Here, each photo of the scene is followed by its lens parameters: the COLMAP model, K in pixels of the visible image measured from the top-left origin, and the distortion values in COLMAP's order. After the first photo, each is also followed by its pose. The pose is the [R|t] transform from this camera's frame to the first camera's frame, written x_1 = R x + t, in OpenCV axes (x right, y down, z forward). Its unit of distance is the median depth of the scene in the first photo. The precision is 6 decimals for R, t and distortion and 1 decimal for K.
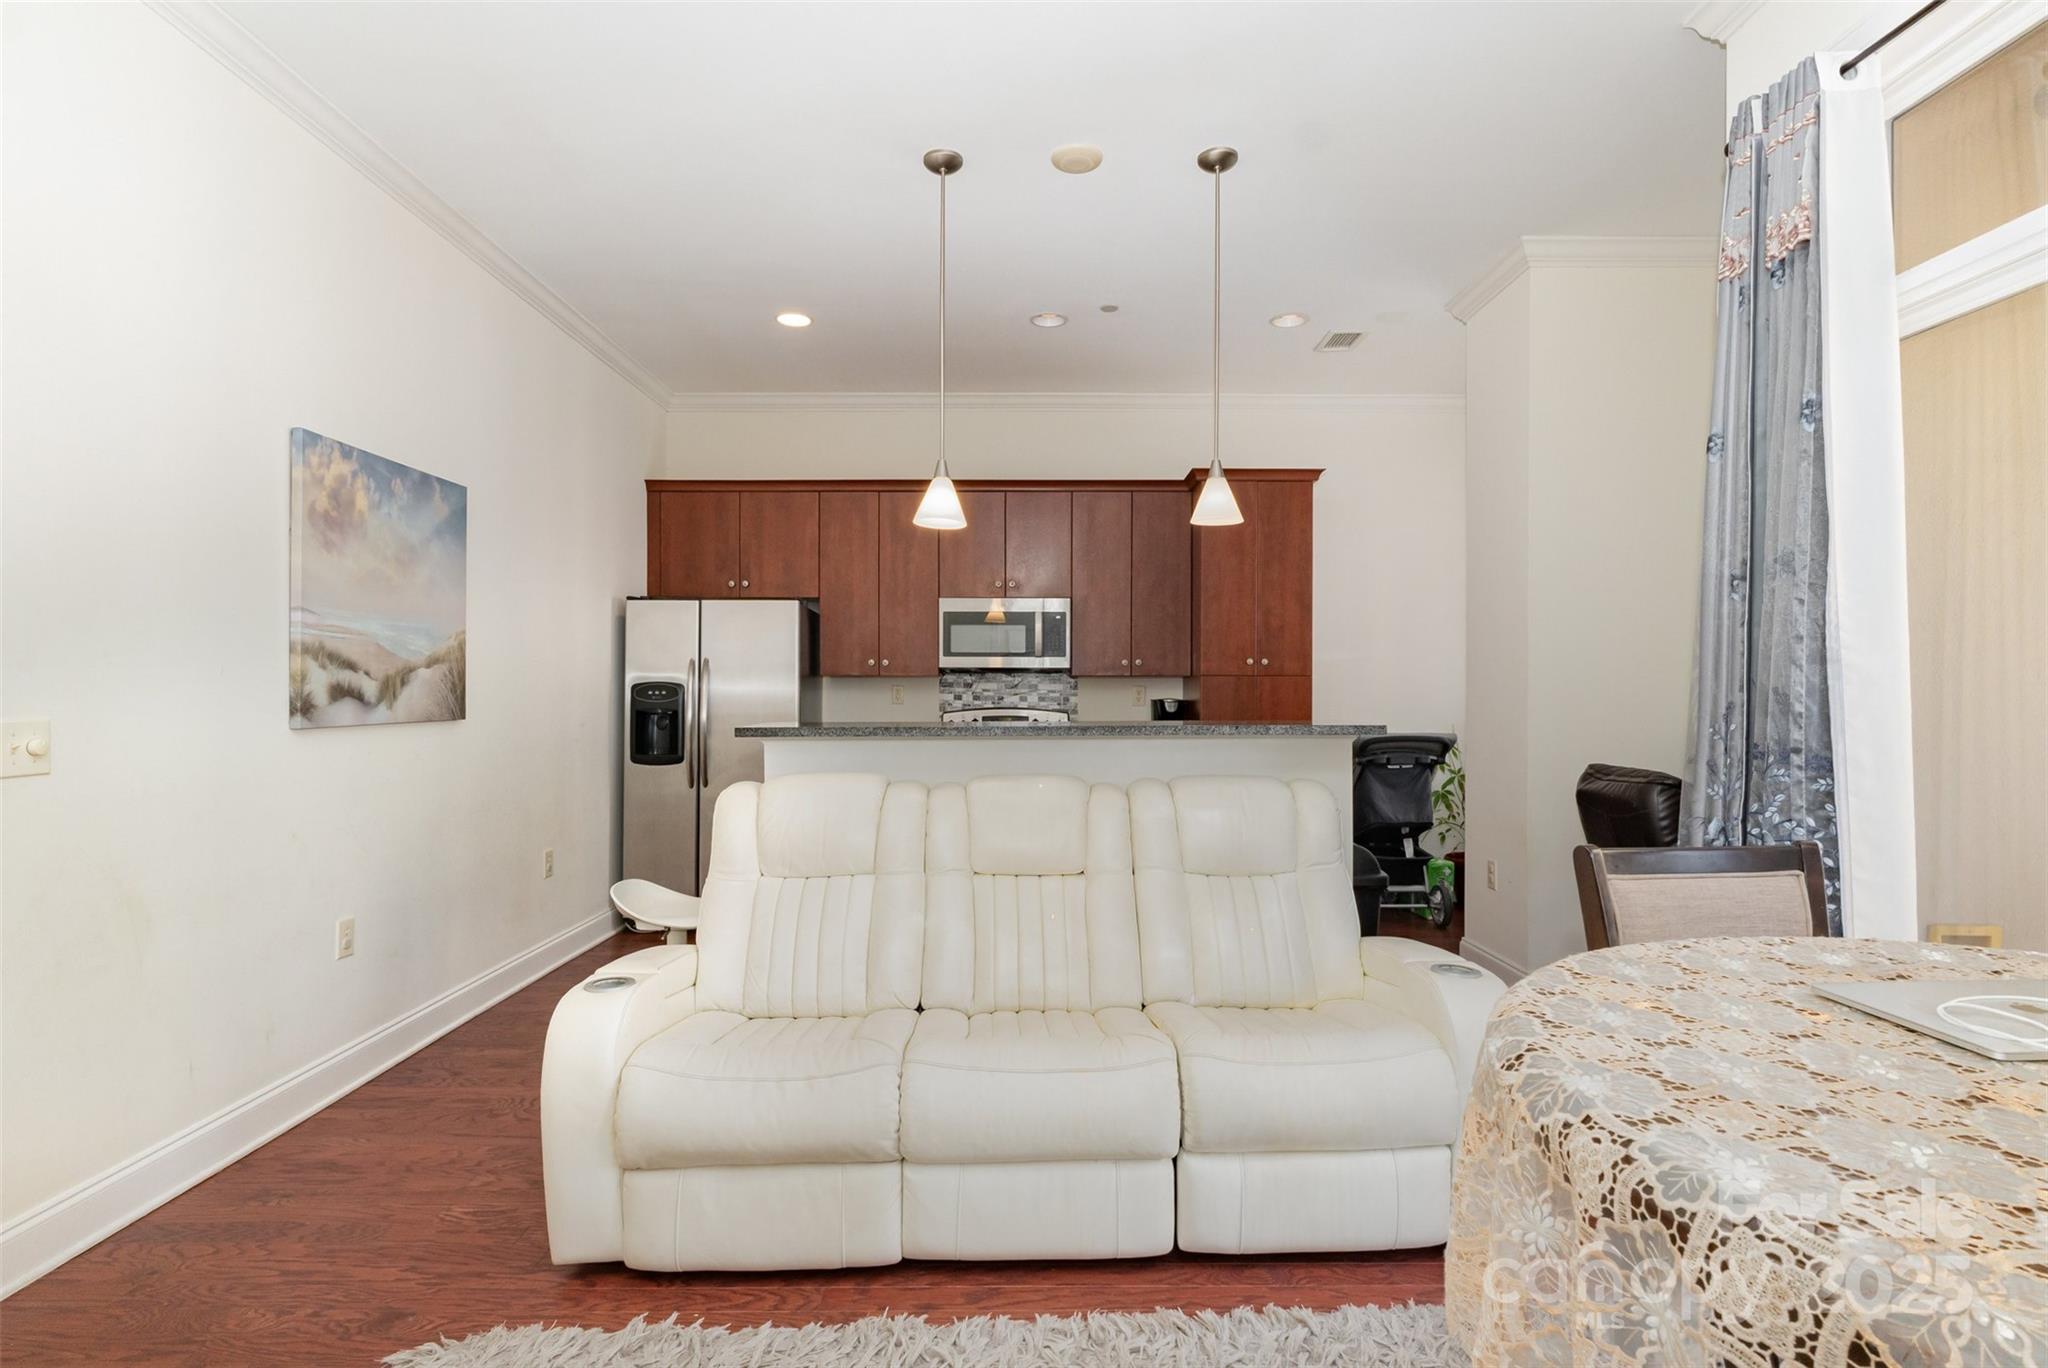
lens RADIAL K [[1029.4, 0, 1019.6], [0, 1029.4, 703.9], [0, 0, 1]] dist [0.008475, -0.000637]
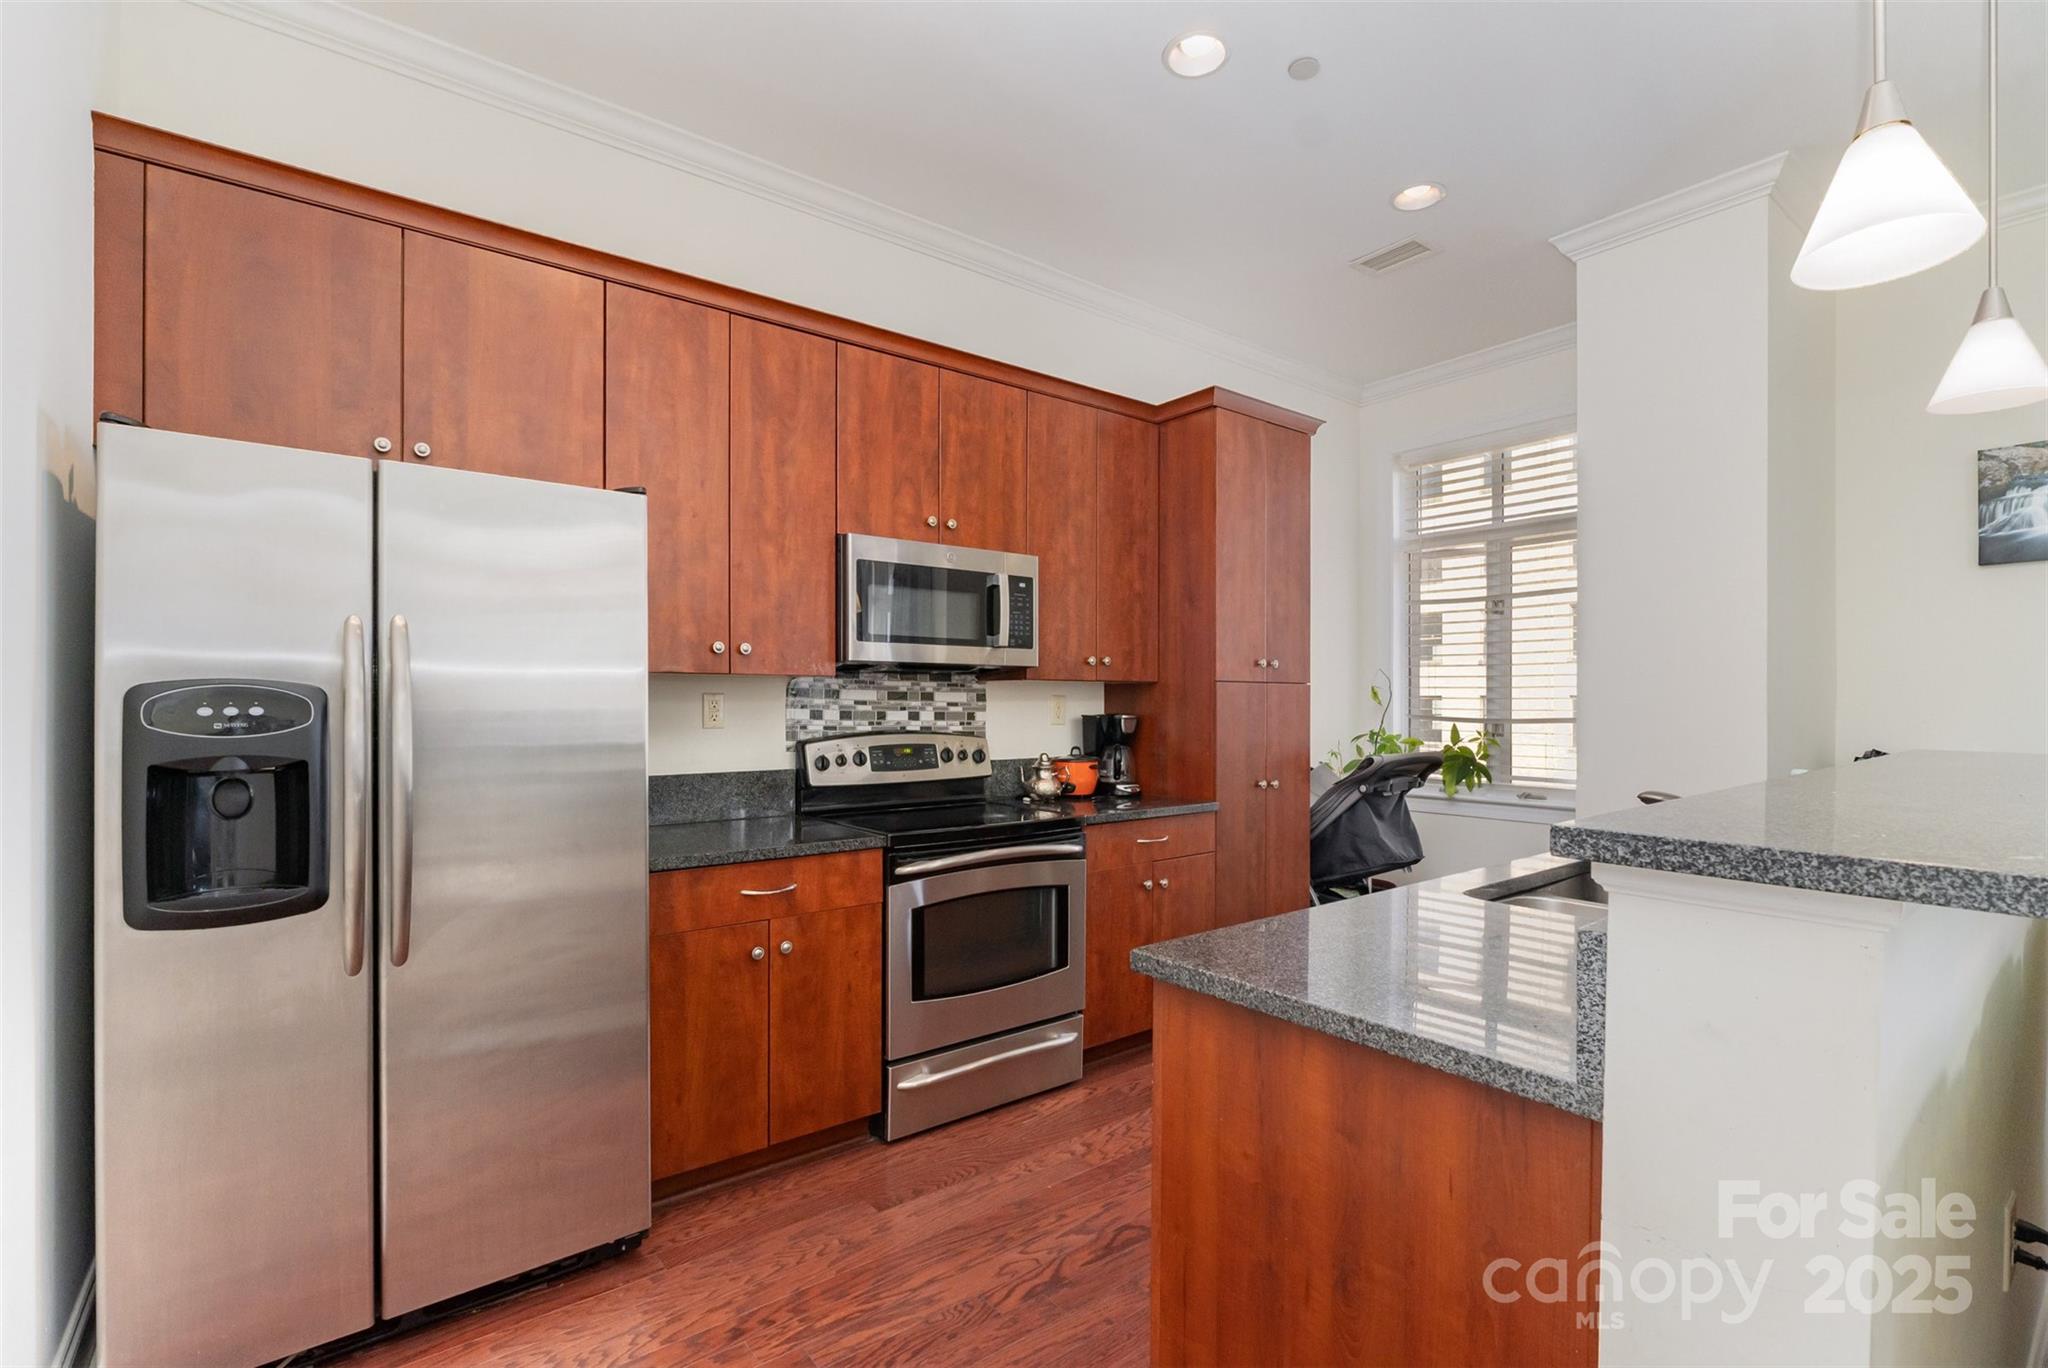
lens RADIAL K [[962.1, 0, 1028.3], [0, 962.1, 709.7], [0, 0, 1]] dist [-0.000393, 0.000153]
pose [[0.774693, -0.006961, 0.632299, -0.349481], [0.005989, 0.999975, 0.003671, -0.011824], [-0.632309, 0.000943, 0.774715, 0.583609]]
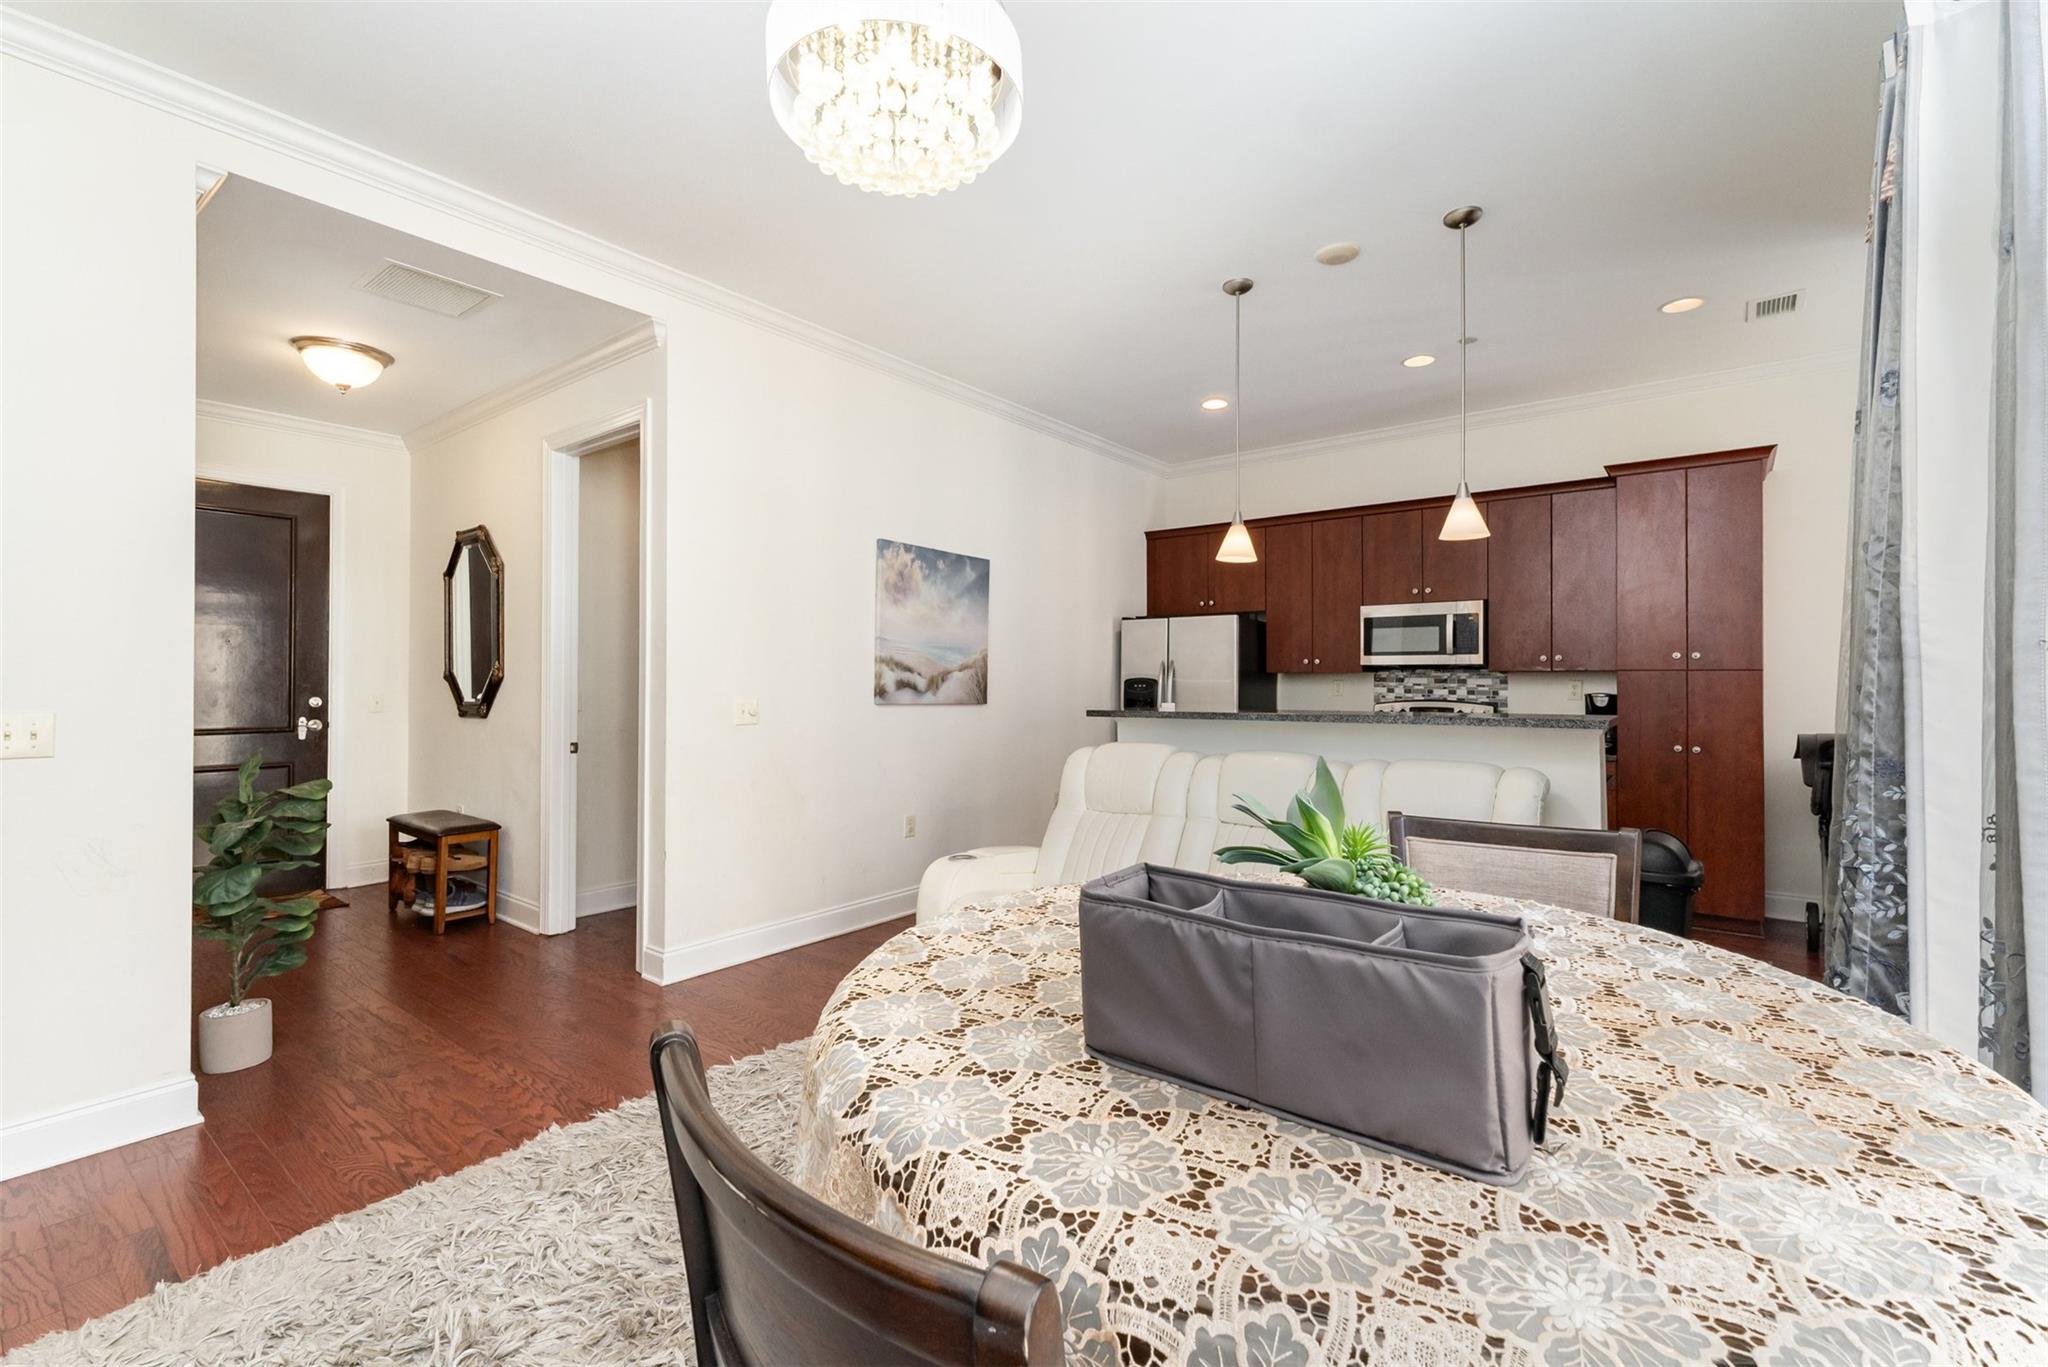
lens RADIAL K [[879.2, 0, 1021.4], [0, 879.2, 679.6], [0, 0, 1]] dist [-0.000531, 0.000816]
pose [[0.786301, -0.000505, -0.617843, 0.254409], [-0.010008, 0.999858, -0.013554, -0.001280], [0.617762, 0.016841, 0.786185, -0.032627]]
